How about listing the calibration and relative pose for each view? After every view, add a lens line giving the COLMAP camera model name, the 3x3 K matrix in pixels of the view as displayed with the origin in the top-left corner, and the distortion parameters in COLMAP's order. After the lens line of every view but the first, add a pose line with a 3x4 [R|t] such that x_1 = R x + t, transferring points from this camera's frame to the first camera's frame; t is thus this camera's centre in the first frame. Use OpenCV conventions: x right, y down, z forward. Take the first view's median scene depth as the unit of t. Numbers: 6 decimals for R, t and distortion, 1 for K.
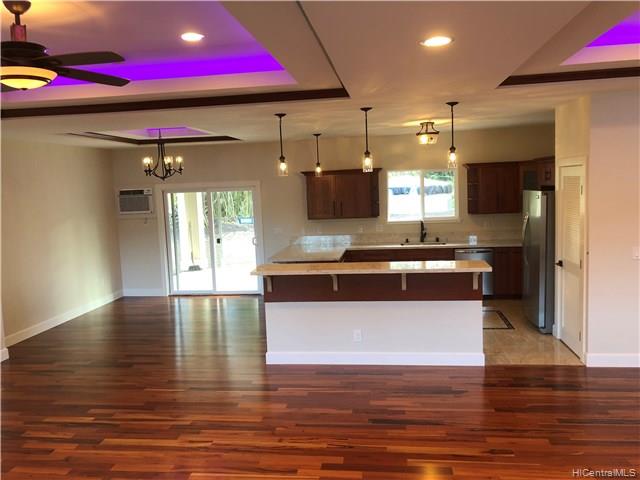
lens RADIAL K [[522.9, 0, 320.0], [0, 522.9, 240.0], [0, 0, 1]] dist [0.058242, -0.079563]
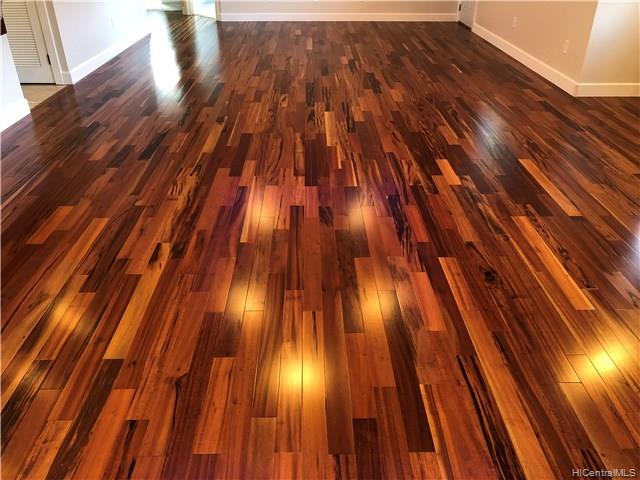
lens RADIAL K [[522.9, 0, 320.0], [0, 522.9, 240.0], [0, 0, 1]] dist [0.058242, -0.079563]
pose [[-0.155384, -0.469036, 0.869403, -0.820303], [0.111702, 0.866105, 0.487221, 0.060024], [-0.981518, 0.172820, -0.082187, 0.823228]]
